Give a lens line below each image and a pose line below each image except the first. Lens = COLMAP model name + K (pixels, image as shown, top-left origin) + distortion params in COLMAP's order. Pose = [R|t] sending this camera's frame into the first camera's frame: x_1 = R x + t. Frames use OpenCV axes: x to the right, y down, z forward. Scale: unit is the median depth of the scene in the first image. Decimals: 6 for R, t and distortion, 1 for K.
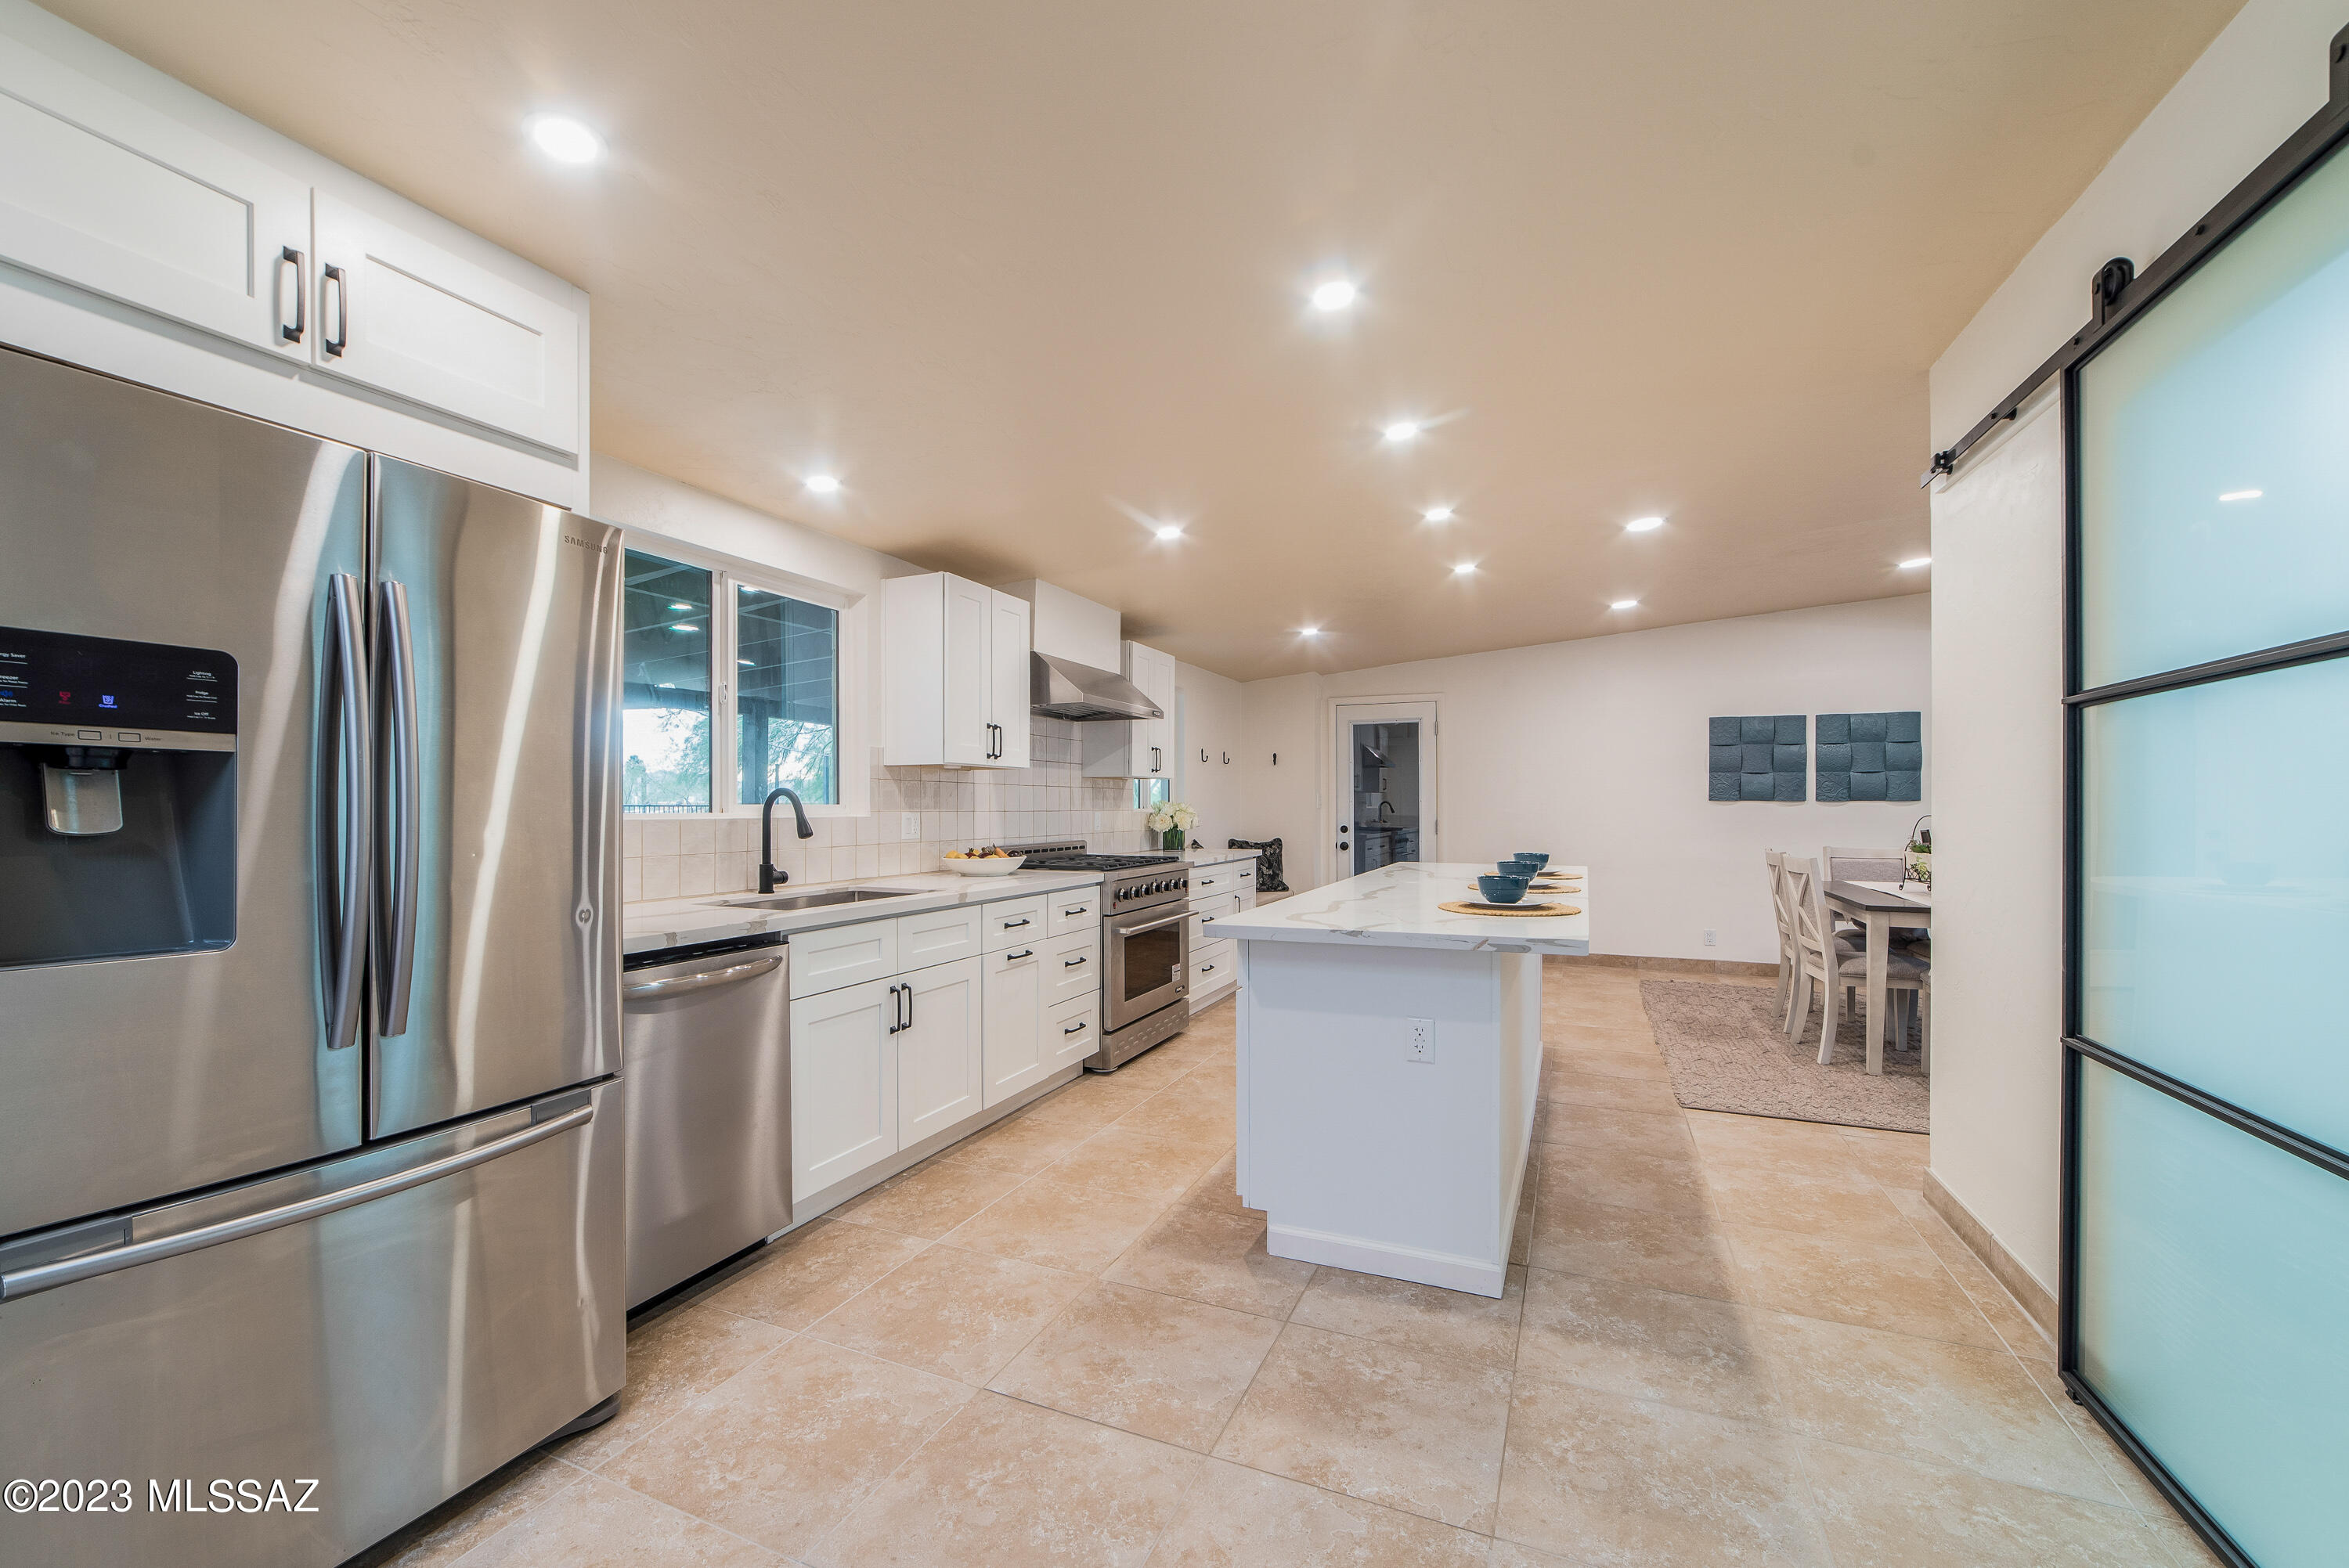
lens RADIAL K [[946.6, 0, 1169.9], [0, 946.6, 806.0], [0, 0, 1]] dist [-0.015945, 0.007452]
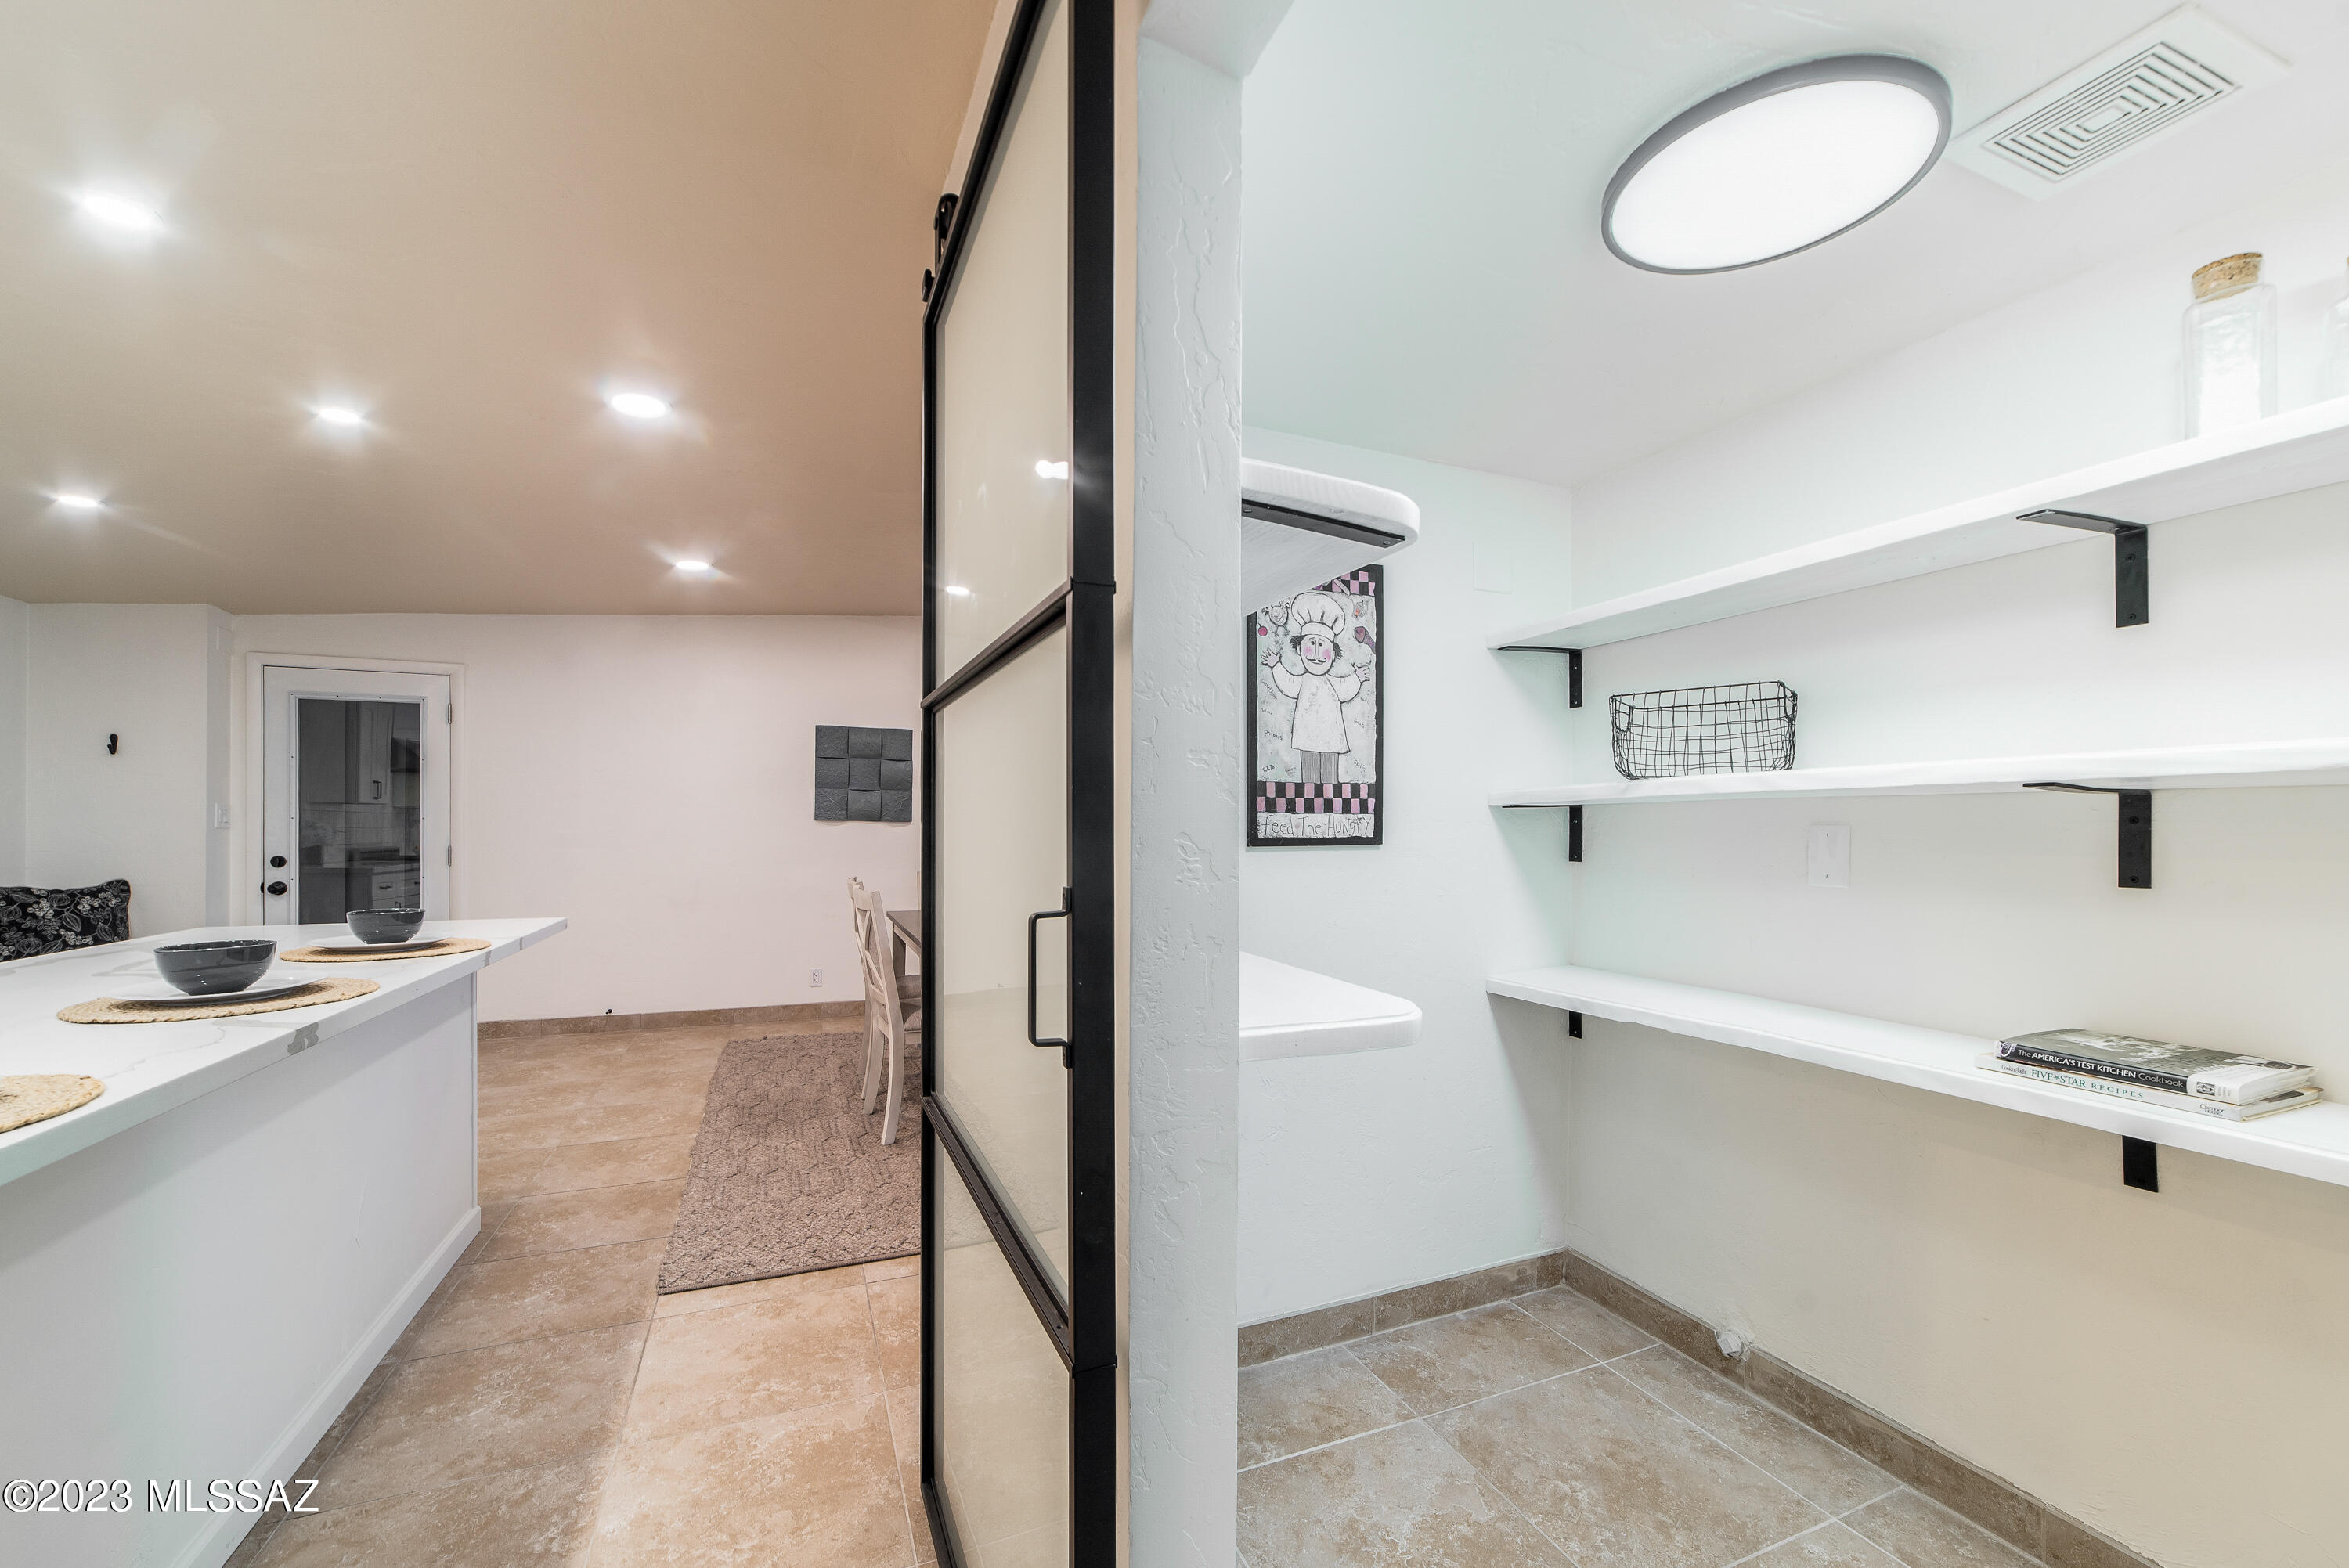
lens RADIAL K [[921.0, 0, 1162.7], [0, 921.0, 825.5], [0, 0, 1]] dist [-0.025130, 0.007542]
pose [[0.697098, 0.004965, 0.716958, 0.285507], [-0.003932, 0.999987, -0.003103, 0.000202], [-0.716965, -0.000656, 0.697109, 0.271033]]
